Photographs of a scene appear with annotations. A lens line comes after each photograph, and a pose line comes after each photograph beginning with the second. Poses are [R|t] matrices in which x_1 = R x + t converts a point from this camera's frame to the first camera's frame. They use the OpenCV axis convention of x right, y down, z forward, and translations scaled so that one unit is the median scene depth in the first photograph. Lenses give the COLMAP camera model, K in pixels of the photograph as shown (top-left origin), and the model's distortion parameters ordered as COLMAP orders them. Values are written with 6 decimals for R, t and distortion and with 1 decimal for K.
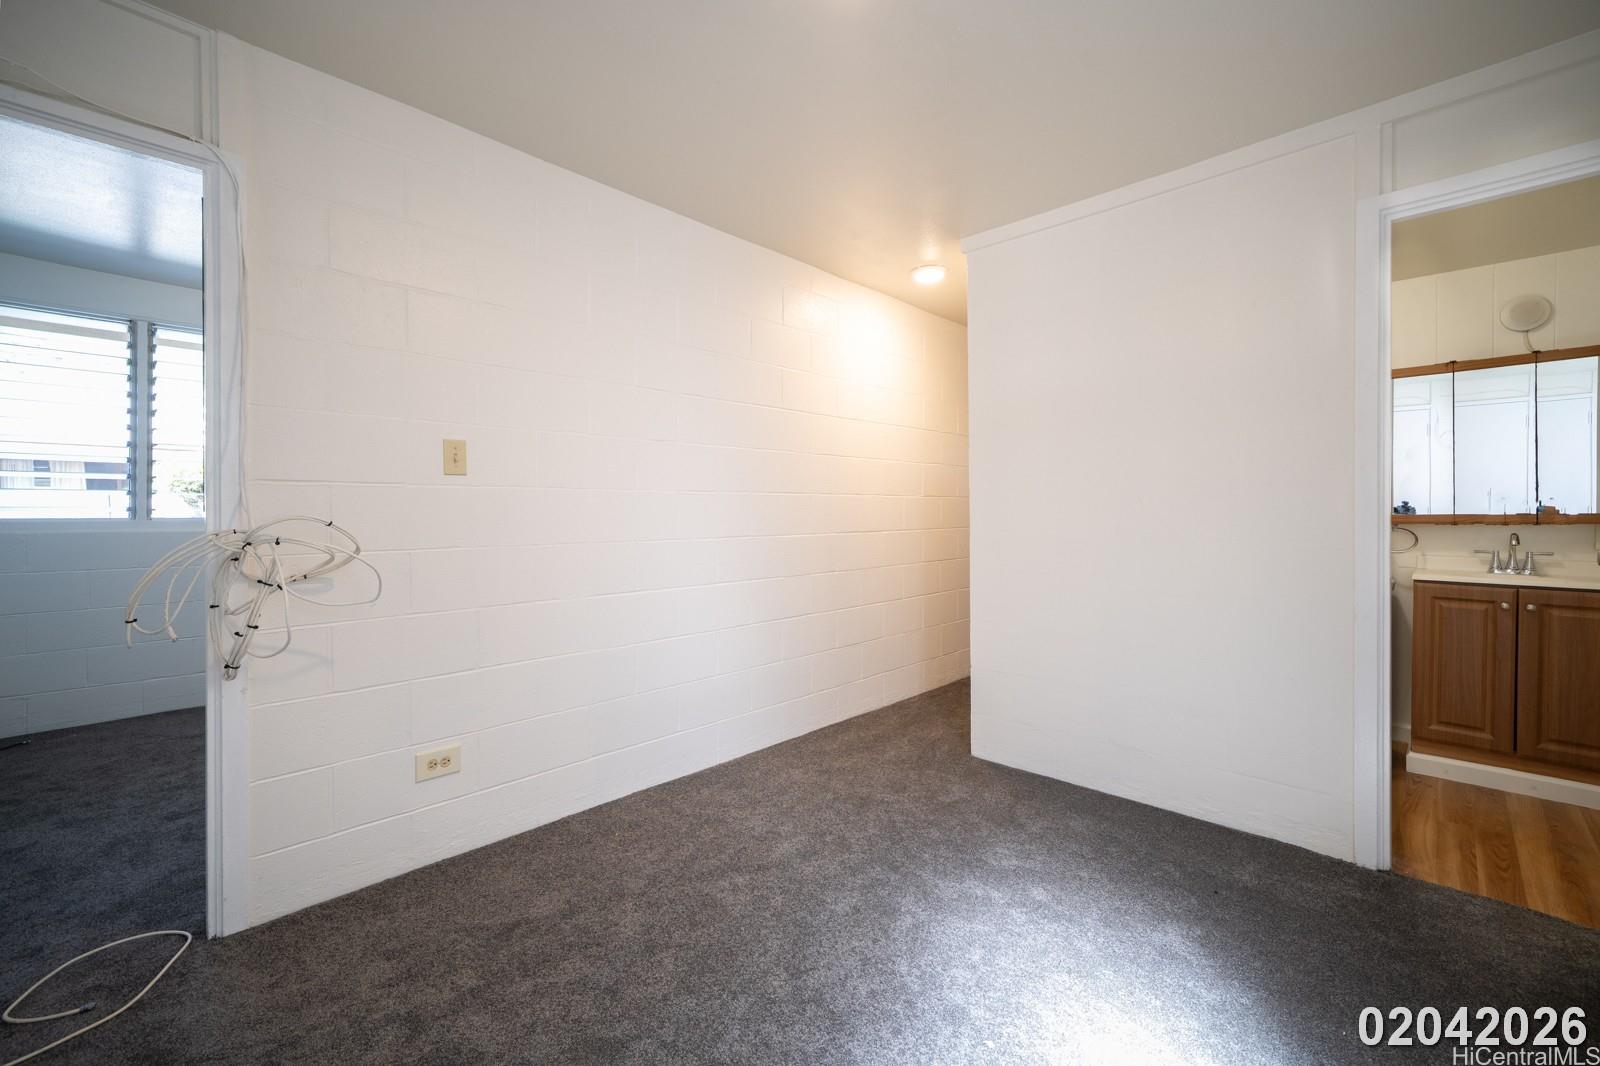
lens RADIAL K [[712.0, 0, 799.9], [0, 712.0, 513.1], [0, 0, 1]] dist [0.011012, 0.000120]
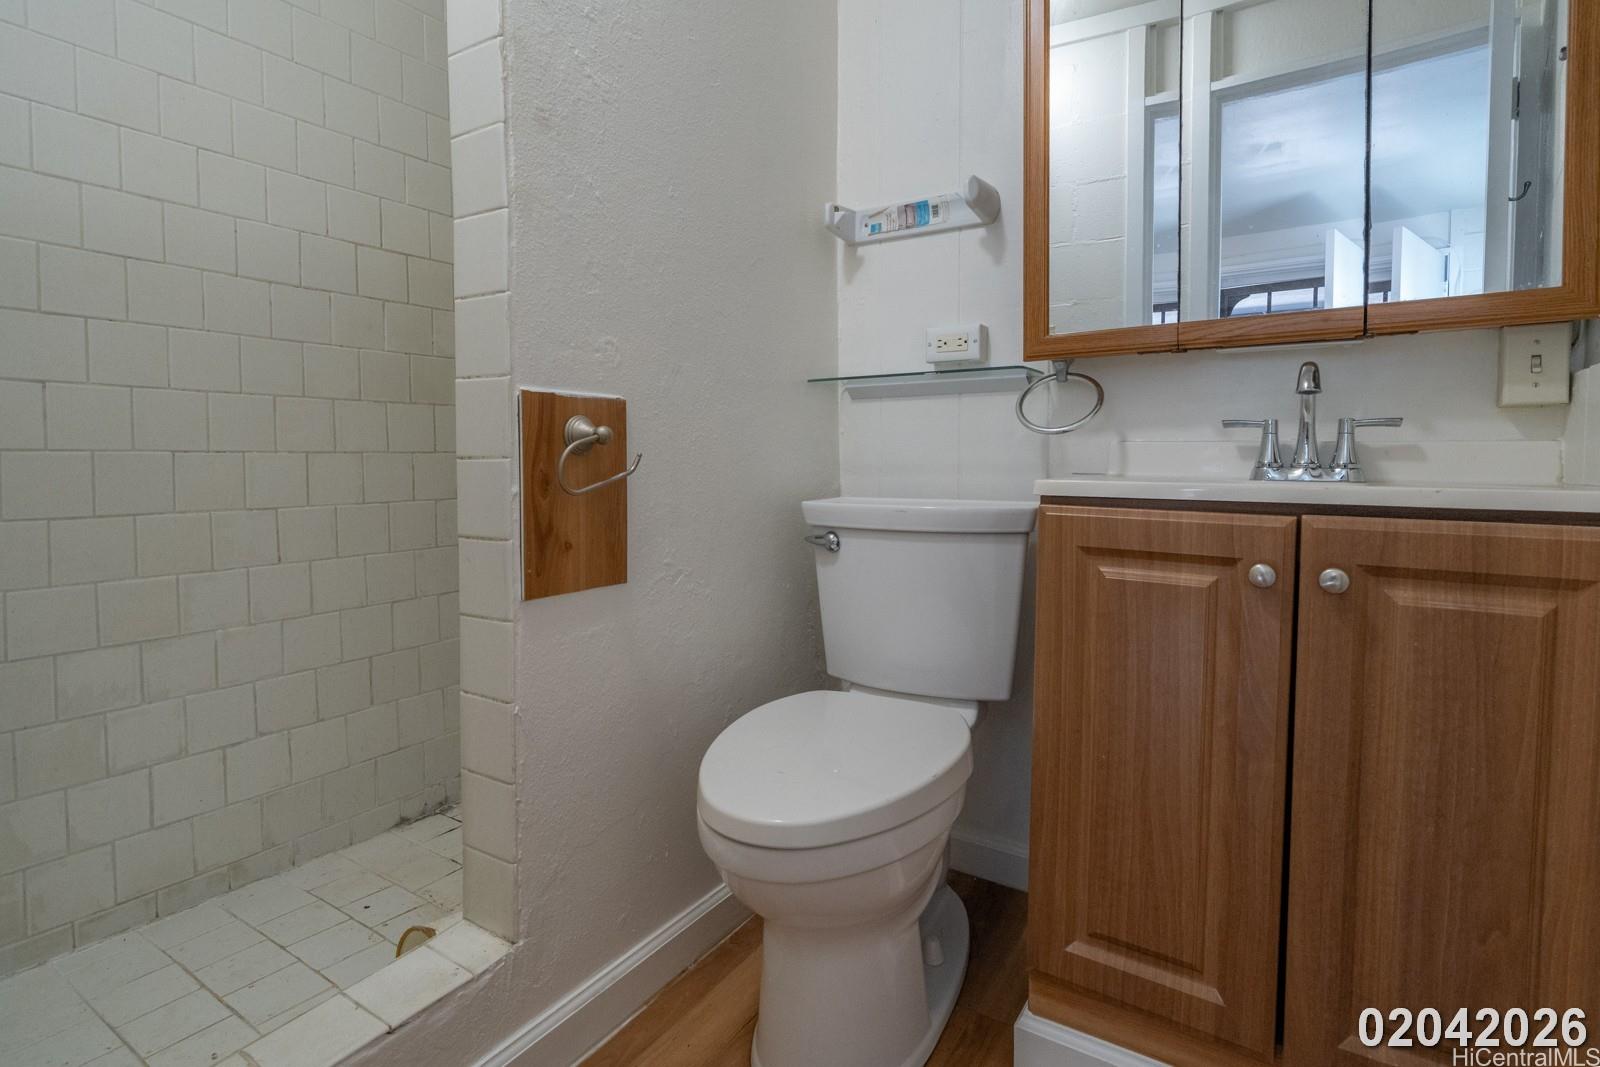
lens RADIAL K [[814.7, 0, 804.9], [0, 814.7, 483.8], [0, 0, 1]] dist [-0.003447, -0.000720]
pose [[0.984628, -0.001807, 0.174657, 0.708366], [-0.002659, 0.999676, 0.025330, 0.080631], [-0.174646, -0.025405, 0.984304, 0.677442]]
